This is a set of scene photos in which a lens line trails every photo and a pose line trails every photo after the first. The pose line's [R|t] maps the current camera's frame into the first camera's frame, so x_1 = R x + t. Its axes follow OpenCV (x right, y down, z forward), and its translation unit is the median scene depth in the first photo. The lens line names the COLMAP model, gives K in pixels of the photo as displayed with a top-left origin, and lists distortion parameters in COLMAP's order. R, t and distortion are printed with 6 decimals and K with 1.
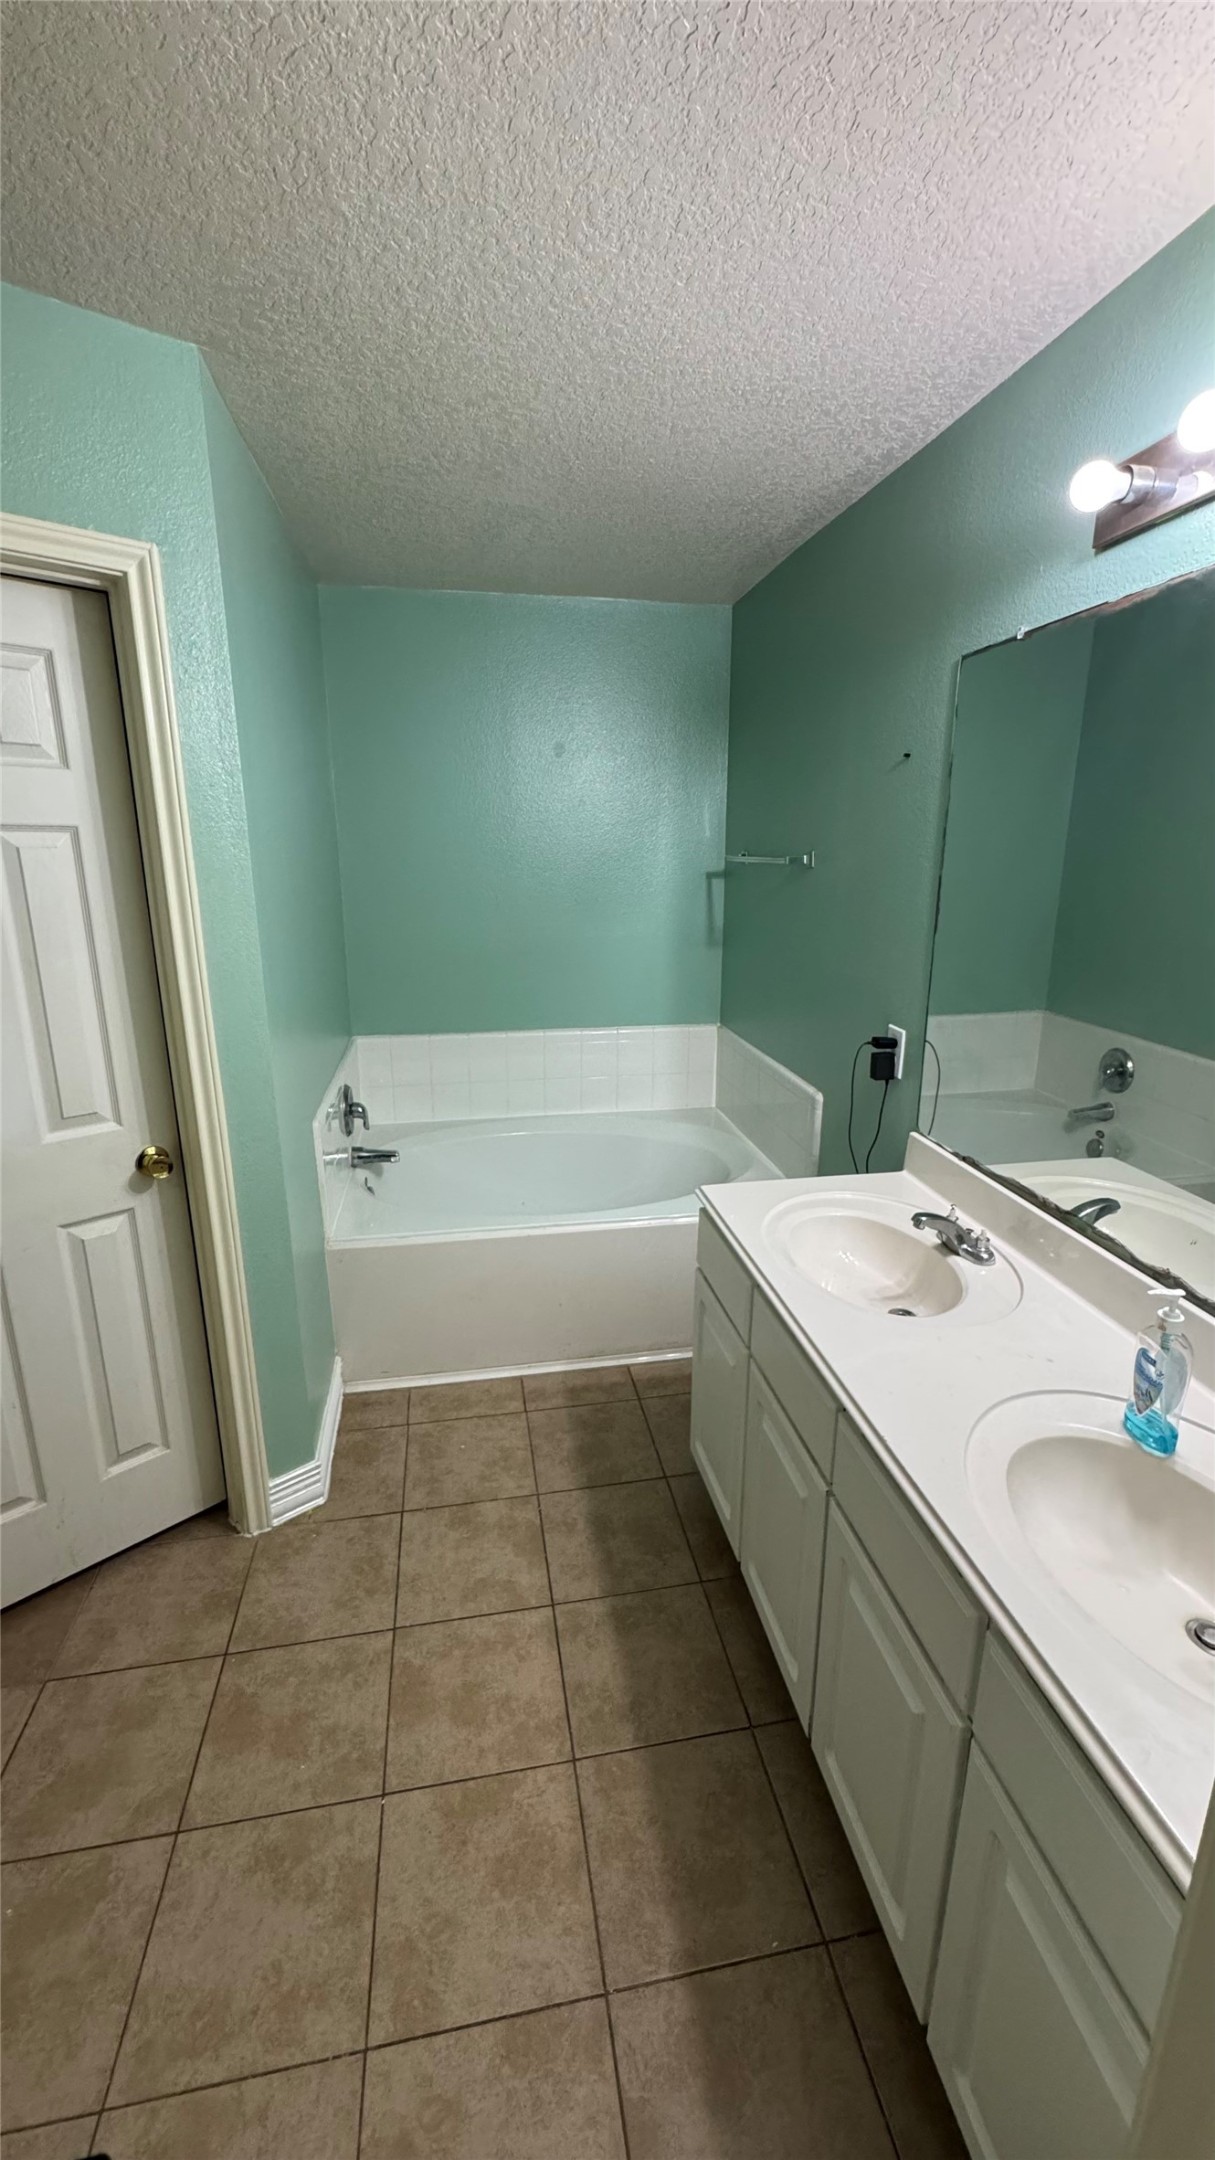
lens RADIAL K [[855.6, 0, 607.5], [0, 855.6, 1080.0], [0, 0, 1]] dist [-0.002664, -0.000103]
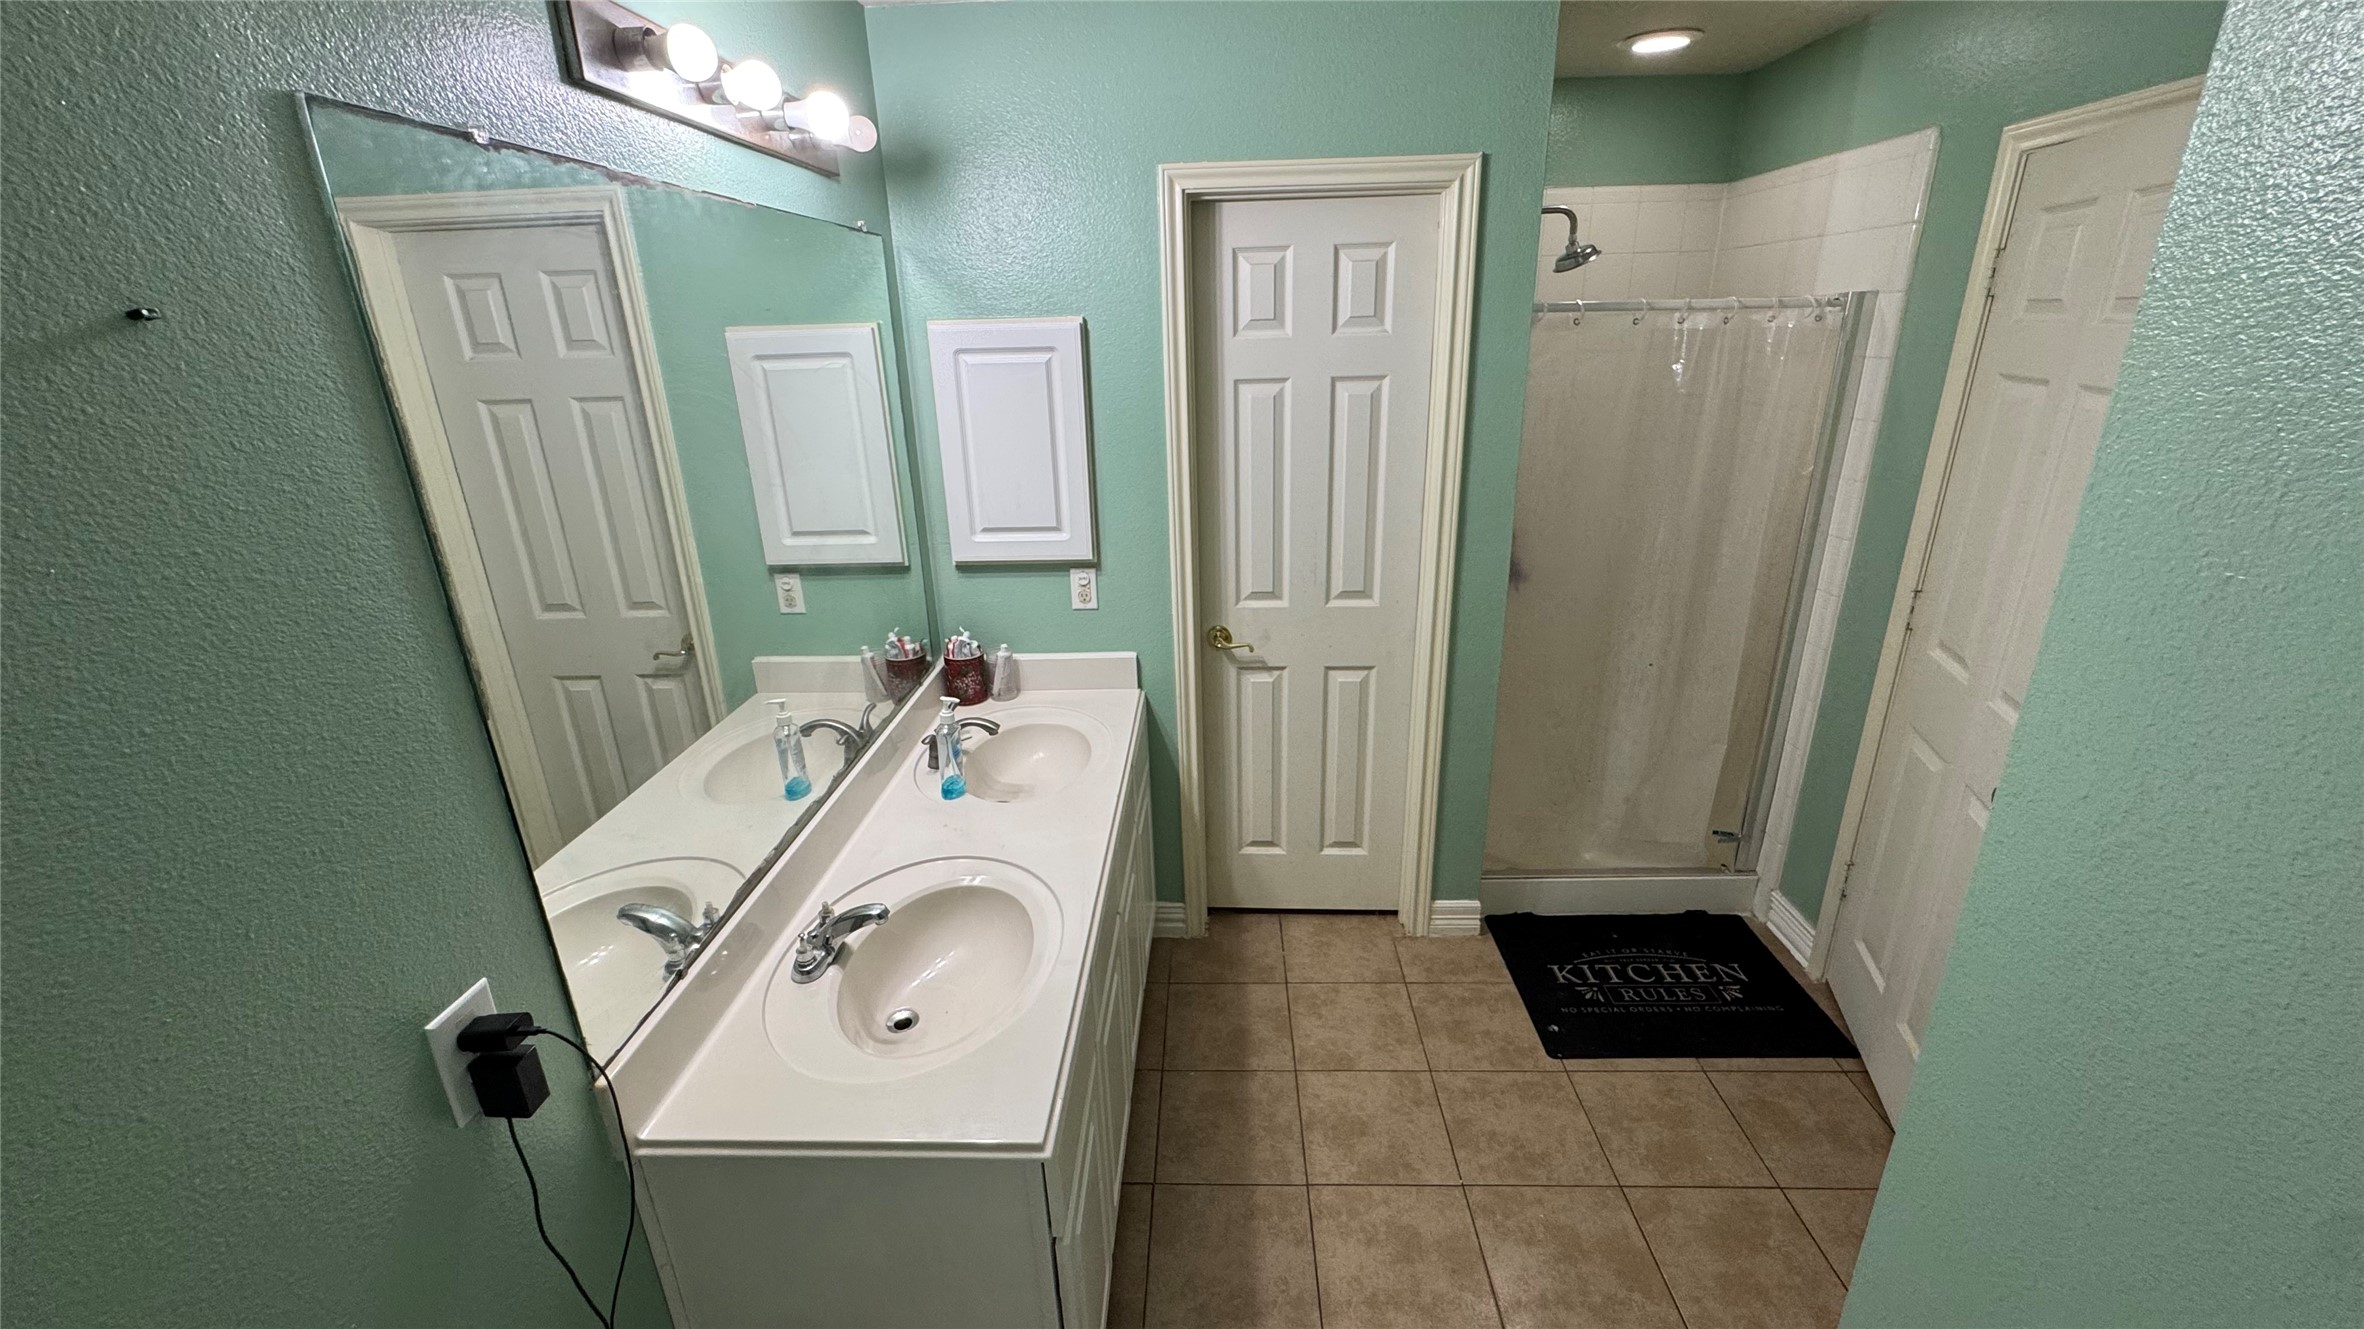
lens RADIAL K [[936.4, 0, 1183.8], [0, 936.4, 658.7], [0, 0, 1]] dist [-0.002664, -0.000103]
pose [[-0.977474, -0.044986, 0.206204, -0.109706], [0.082314, 0.818392, 0.568735, -0.588342], [-0.194341, 0.572897, -0.796254, 1.694504]]
